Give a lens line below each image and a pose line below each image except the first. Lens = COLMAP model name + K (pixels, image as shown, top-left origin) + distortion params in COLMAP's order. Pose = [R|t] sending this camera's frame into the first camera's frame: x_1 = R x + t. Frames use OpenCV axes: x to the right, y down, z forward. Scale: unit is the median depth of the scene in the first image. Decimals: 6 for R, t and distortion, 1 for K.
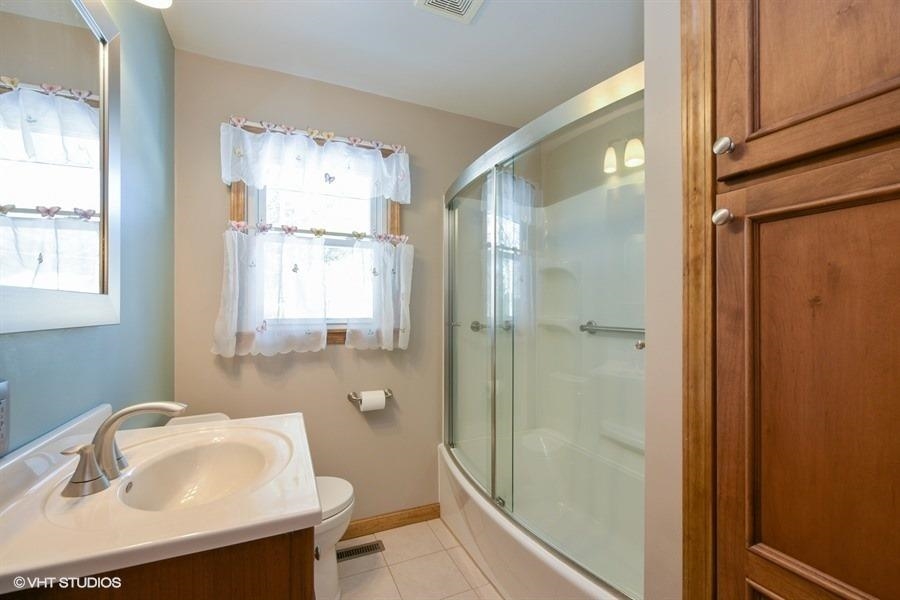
lens RADIAL K [[406.1, 0, 451.0], [0, 406.1, 301.1], [0, 0, 1]] dist [-0.000305, -0.000009]
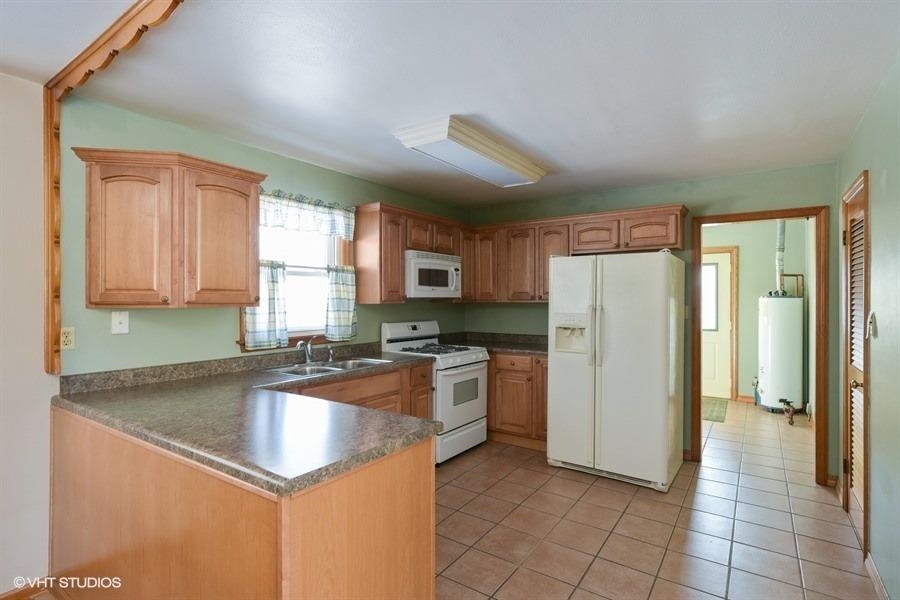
lens RADIAL K [[448.8, 0, 448.8], [0, 448.8, 300.8], [0, 0, 1]] dist [0.004191, 0.000355]
pose [[0.528378, 0.003372, -0.849003, 1.333976], [0.000745, 0.999990, 0.004435, -0.059709], [0.849009, -0.002976, 0.528370, 0.545703]]
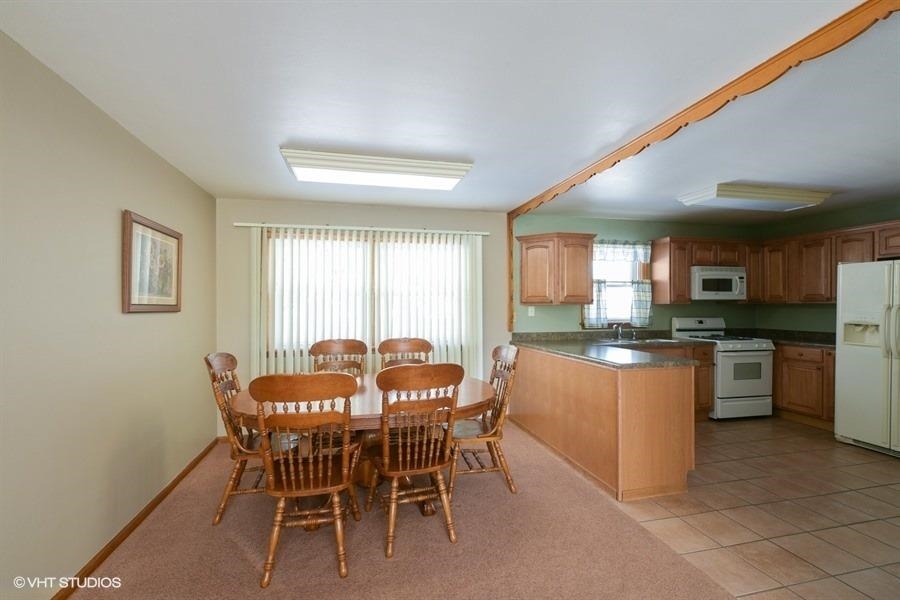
lens RADIAL K [[370.4, 0, 443.0], [0, 370.4, 302.6], [0, 0, 1]] dist [0.008152, -0.000034]
pose [[-0.167037, -0.003460, -0.985945, 1.983518], [0.001449, 0.999992, -0.003754, -0.043990], [0.985950, -0.002056, -0.167030, 0.326199]]
